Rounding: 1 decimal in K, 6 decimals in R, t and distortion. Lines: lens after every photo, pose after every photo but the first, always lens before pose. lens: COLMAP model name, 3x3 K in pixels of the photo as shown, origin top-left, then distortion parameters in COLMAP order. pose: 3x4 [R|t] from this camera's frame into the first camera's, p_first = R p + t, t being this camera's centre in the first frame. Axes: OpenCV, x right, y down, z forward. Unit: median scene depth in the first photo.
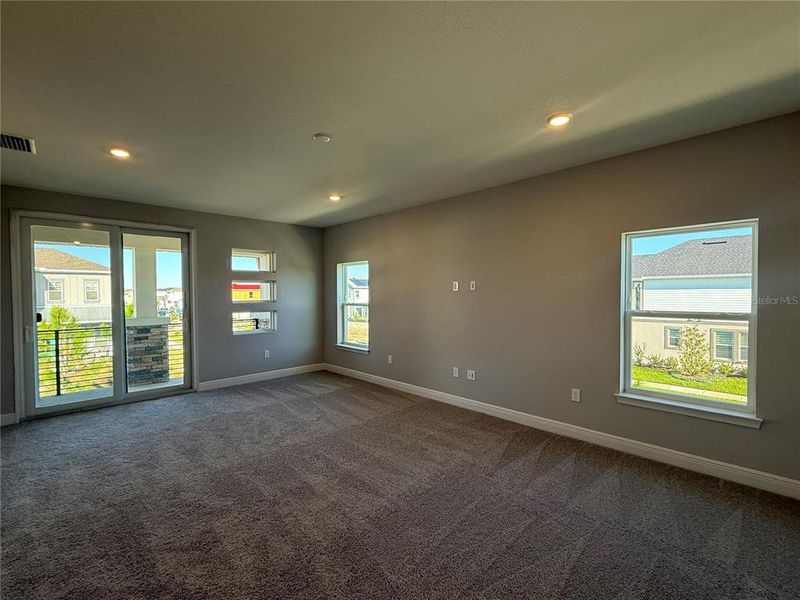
lens RADIAL K [[393.6, 0, 401.6], [0, 393.6, 301.4], [0, 0, 1]] dist [0.001580, 0.000245]
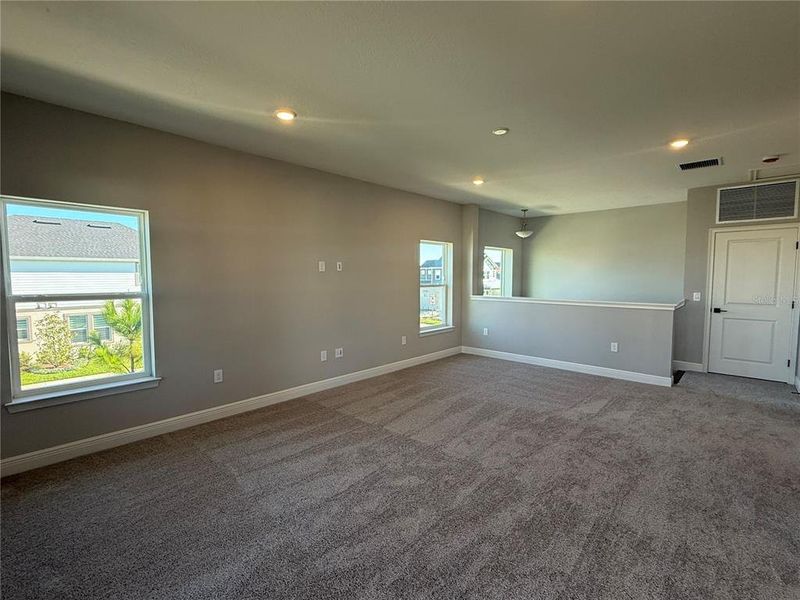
lens RADIAL K [[375.1, 0, 401.1], [0, 375.1, 295.1], [0, 0, 1]] dist [-0.000888, 0.000750]
pose [[-0.105323, -0.050990, 0.993130, -0.550824], [0.021942, 0.998322, 0.053583, -0.009618], [-0.994196, 0.027435, -0.104027, 0.632017]]
